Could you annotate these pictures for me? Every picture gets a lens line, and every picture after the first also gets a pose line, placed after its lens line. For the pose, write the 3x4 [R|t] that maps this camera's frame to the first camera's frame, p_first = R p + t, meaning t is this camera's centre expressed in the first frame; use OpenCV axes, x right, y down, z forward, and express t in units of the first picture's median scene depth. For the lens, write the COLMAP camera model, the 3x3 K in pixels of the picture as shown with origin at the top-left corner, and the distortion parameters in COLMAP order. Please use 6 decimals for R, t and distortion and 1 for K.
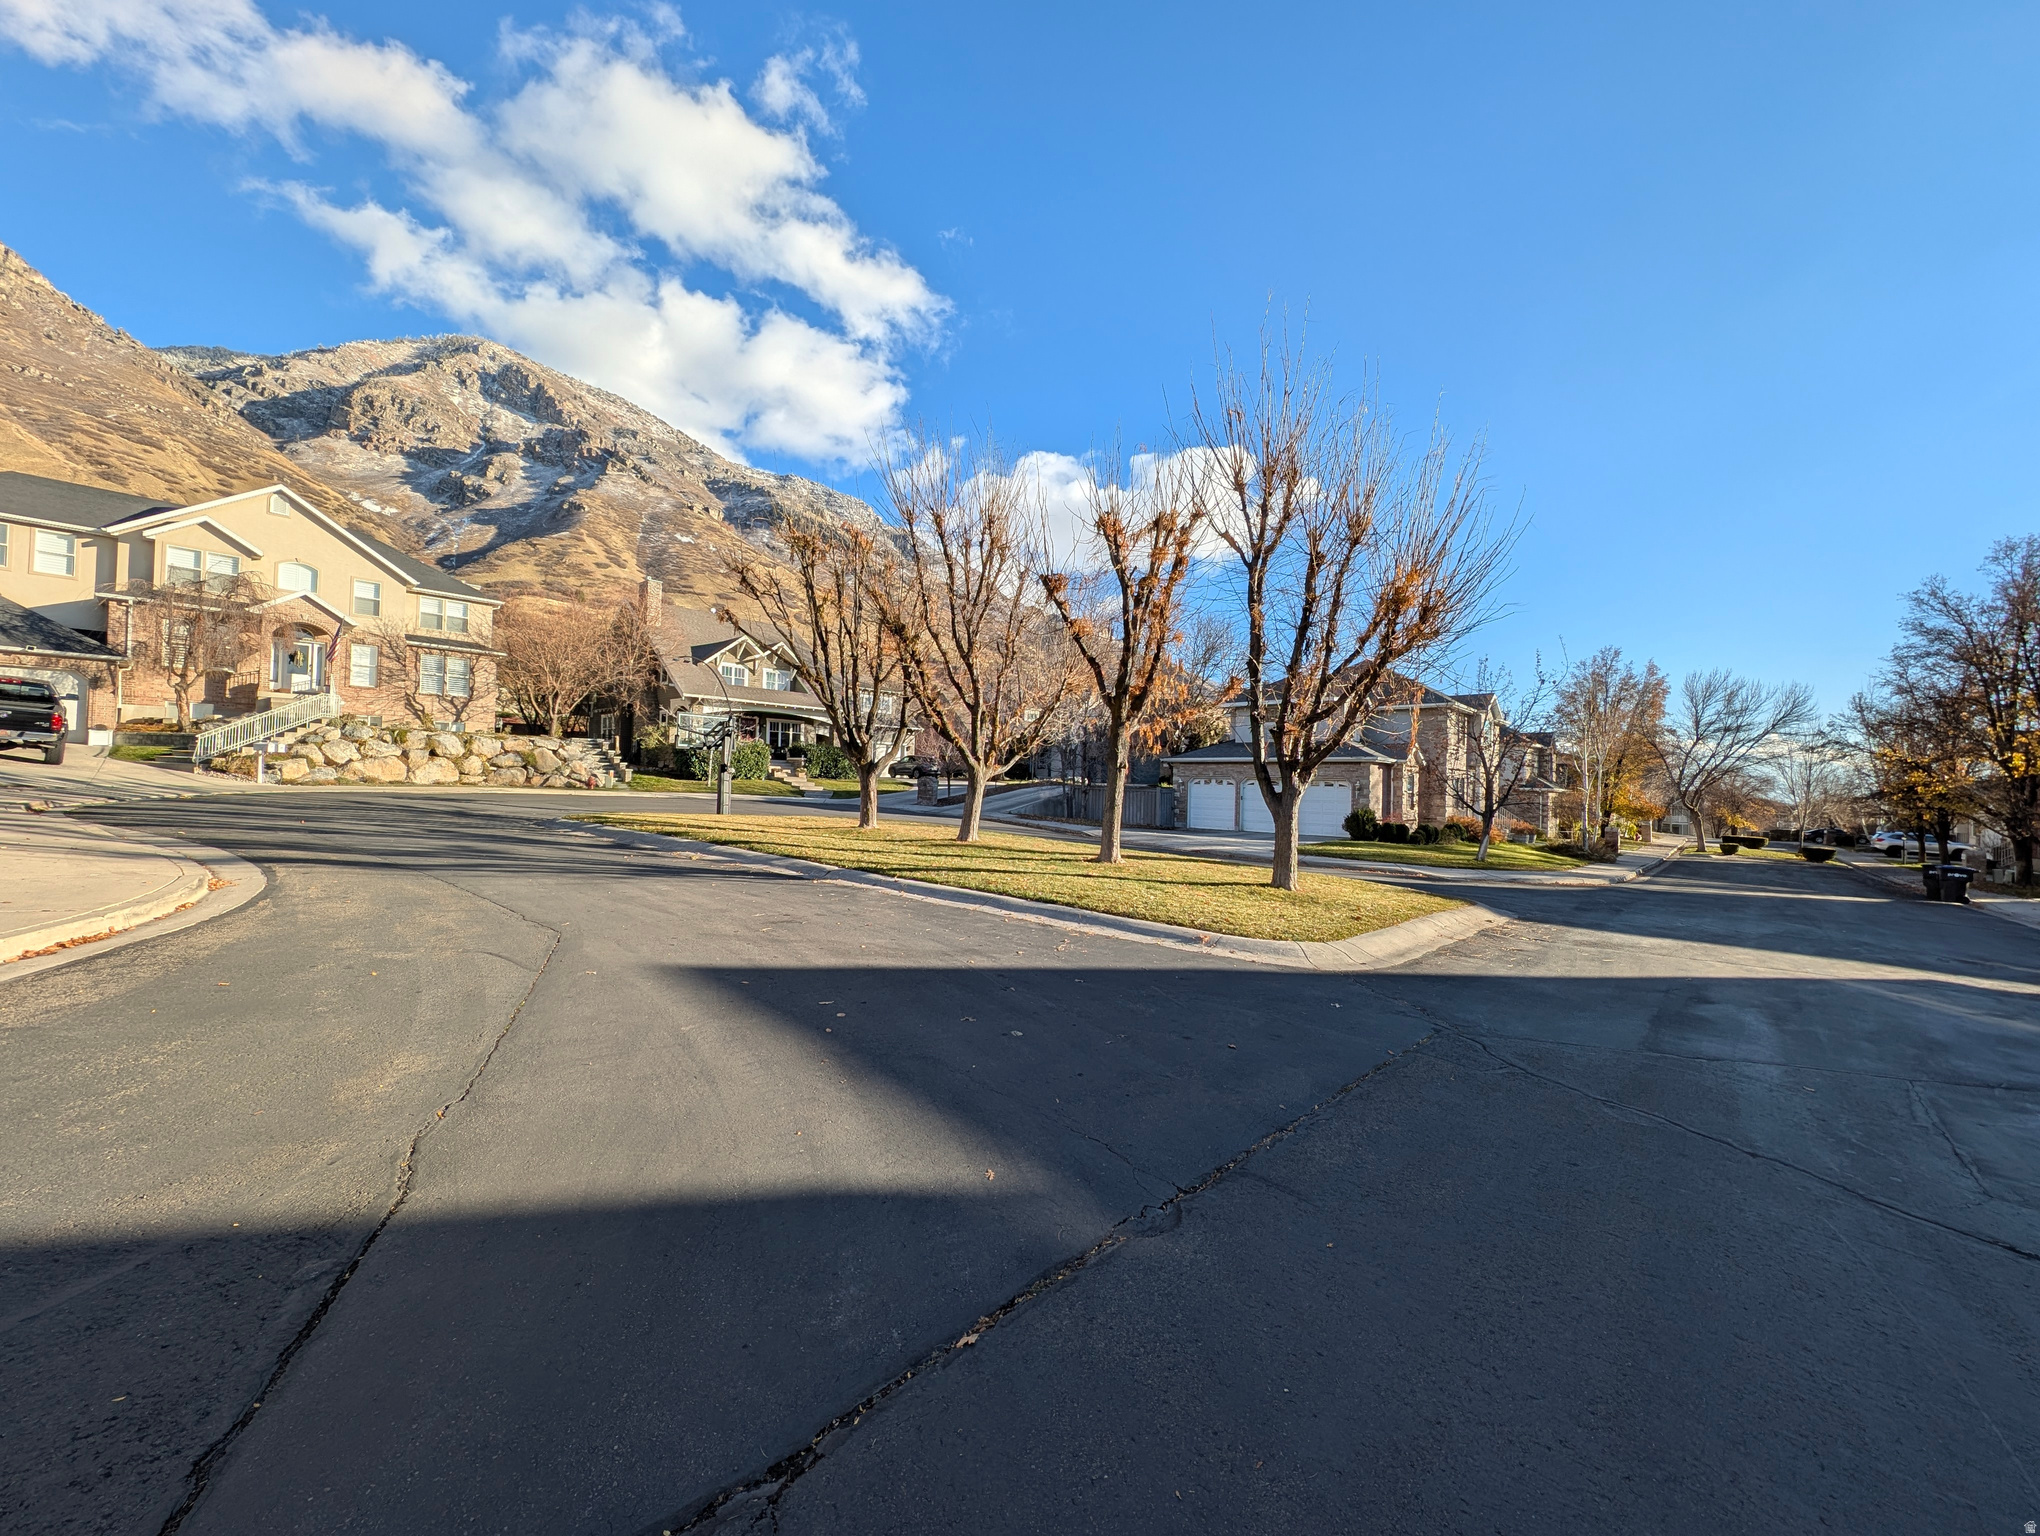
lens RADIAL K [[775.3, 0, 1016.1], [0, 775.3, 782.9], [0, 0, 1]] dist [0.019506, -0.008959]
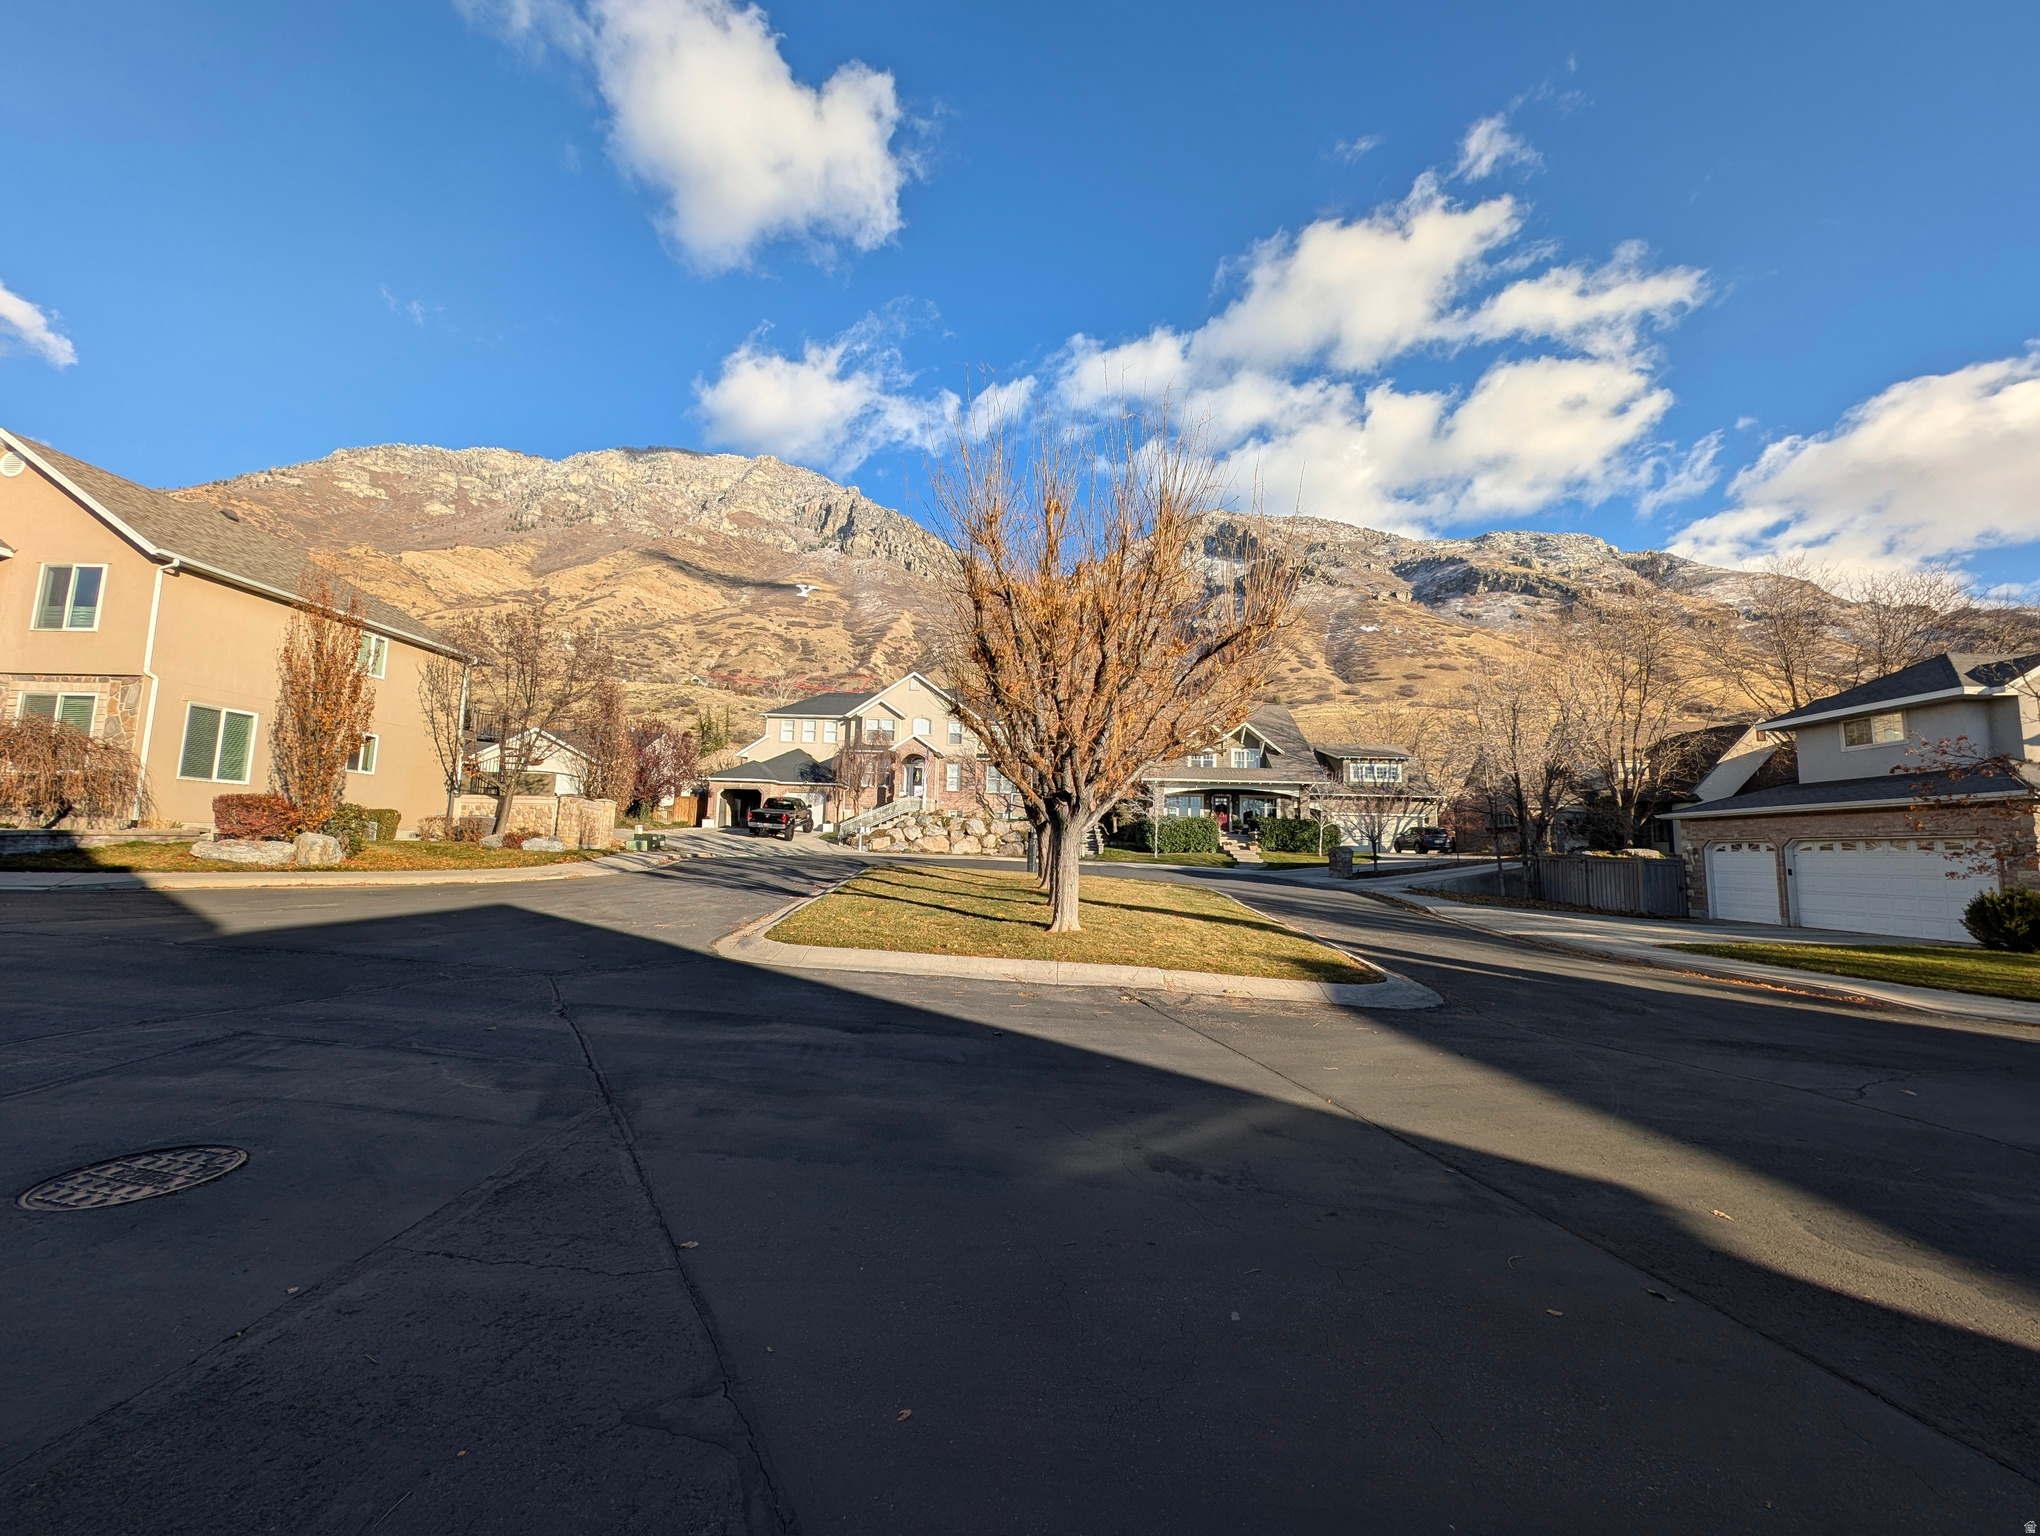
lens RADIAL K [[775.3, 0, 1016.1], [0, 775.3, 782.9], [0, 0, 1]] dist [0.019506, -0.008959]
pose [[0.638138, -0.077335, -0.766028, 0.044969], [-0.010334, 0.993993, -0.108958, 0.002729], [0.769853, 0.077446, 0.633505, 0.015577]]
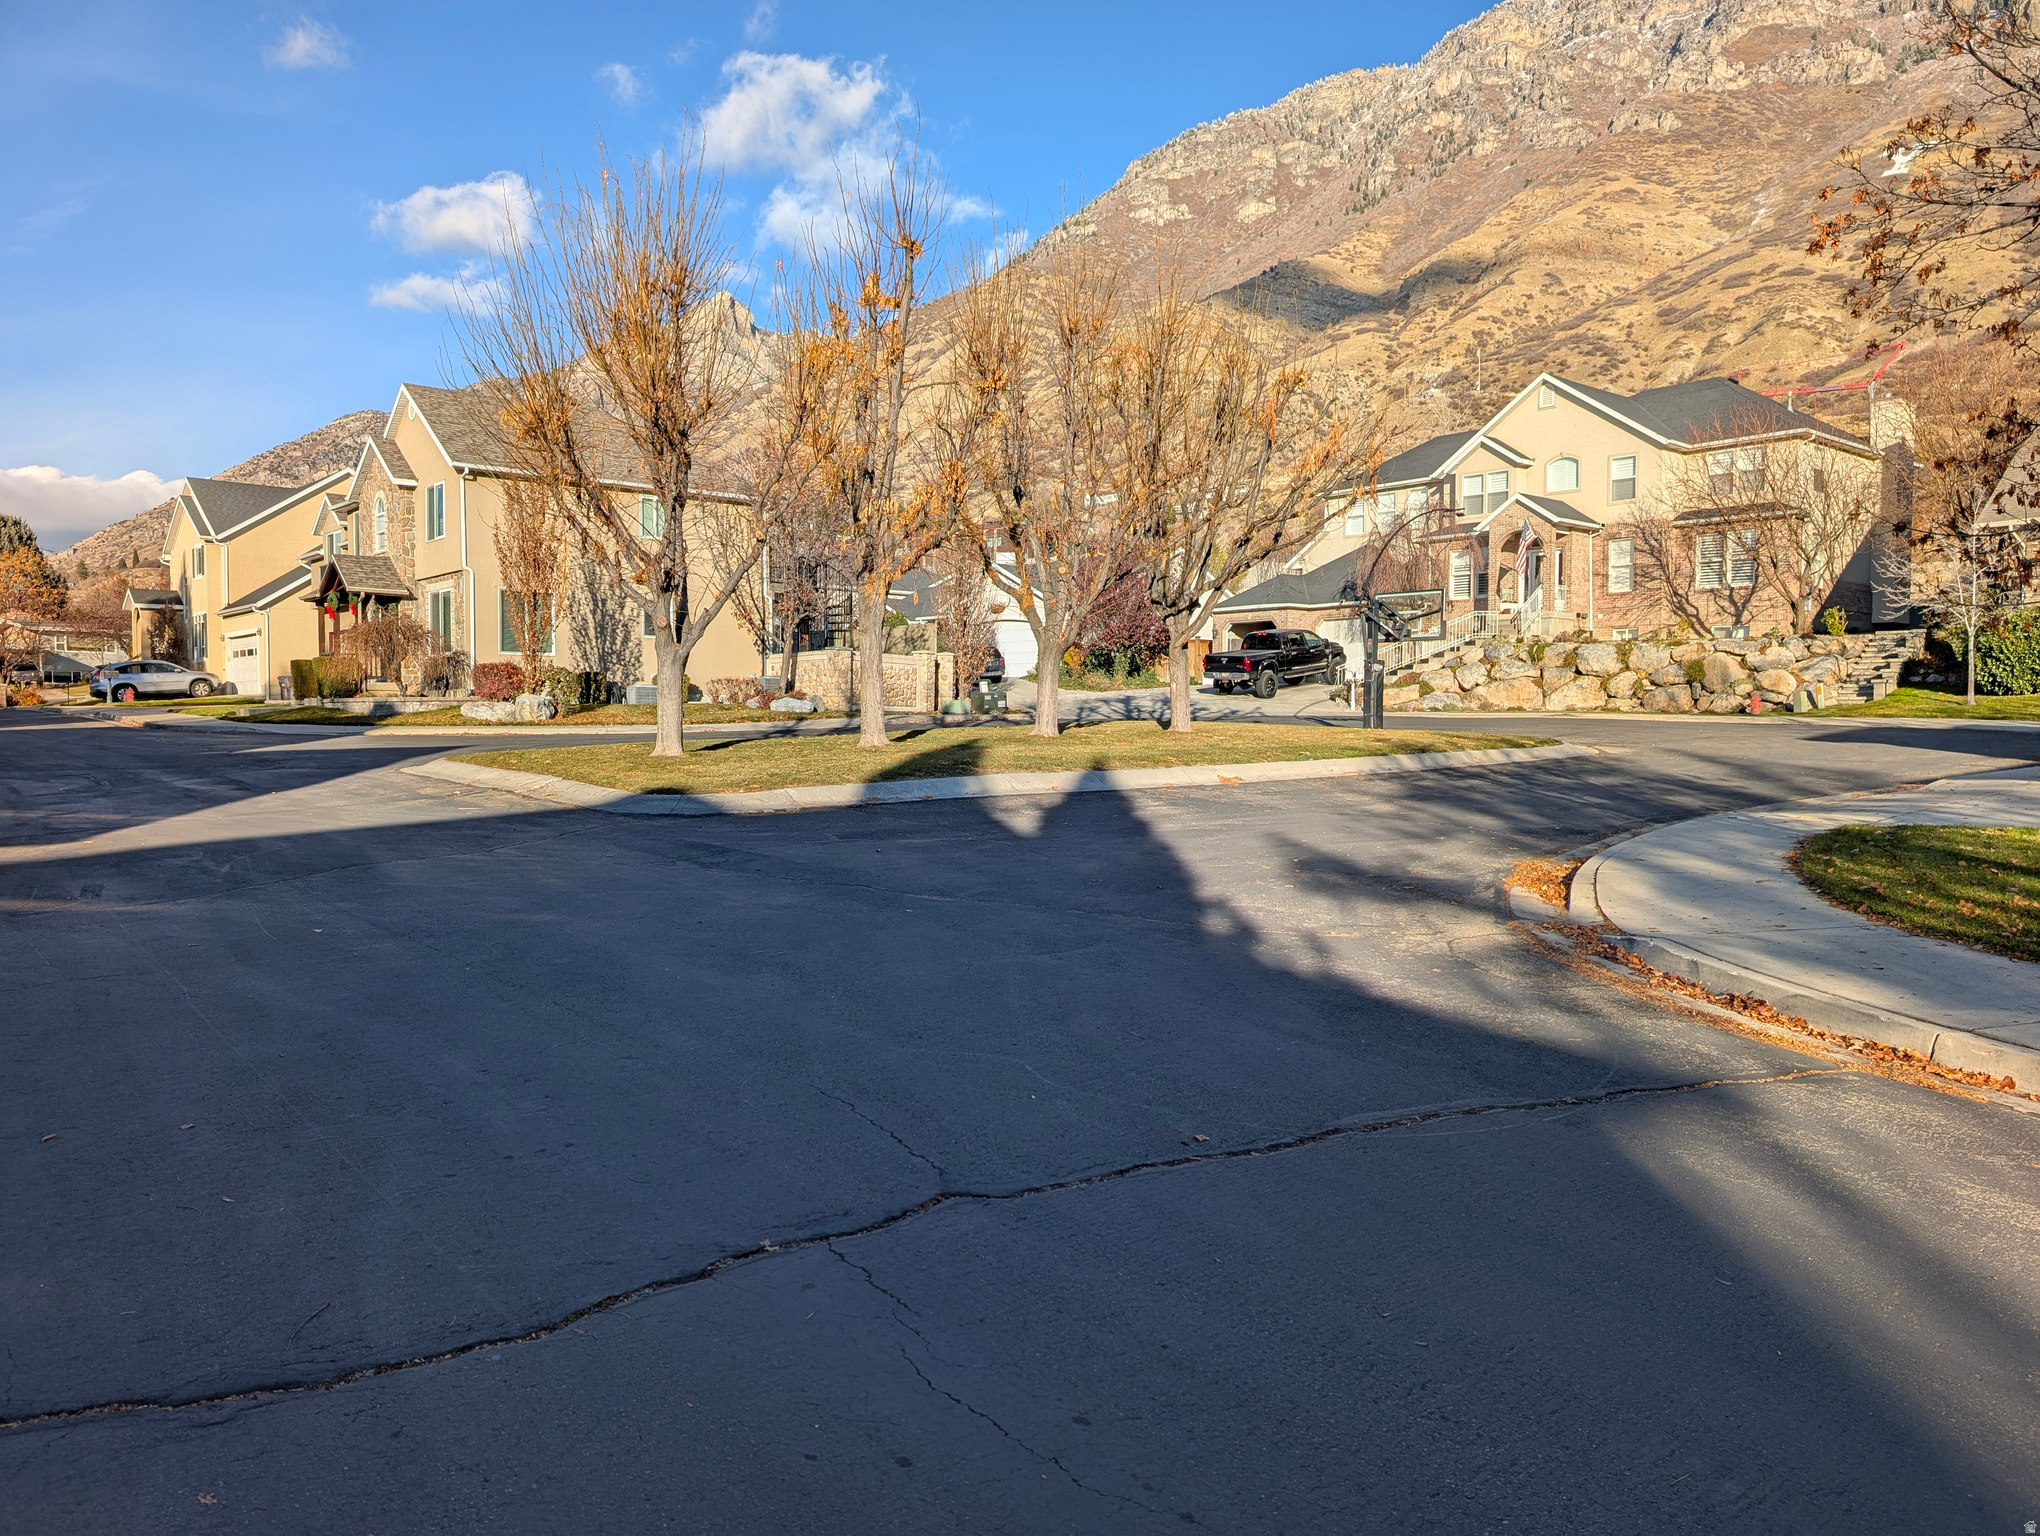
lens RADIAL K [[1484.1, 0, 1020.0], [0, 1484.1, 768.0], [0, 0, 1]] dist [0.040546, -0.001669]
pose [[-0.139343, 0.000993, -0.990244, 0.084346], [-0.006842, 0.999975, 0.001966, 0.006206], [0.990221, 0.007049, -0.139333, 0.069137]]
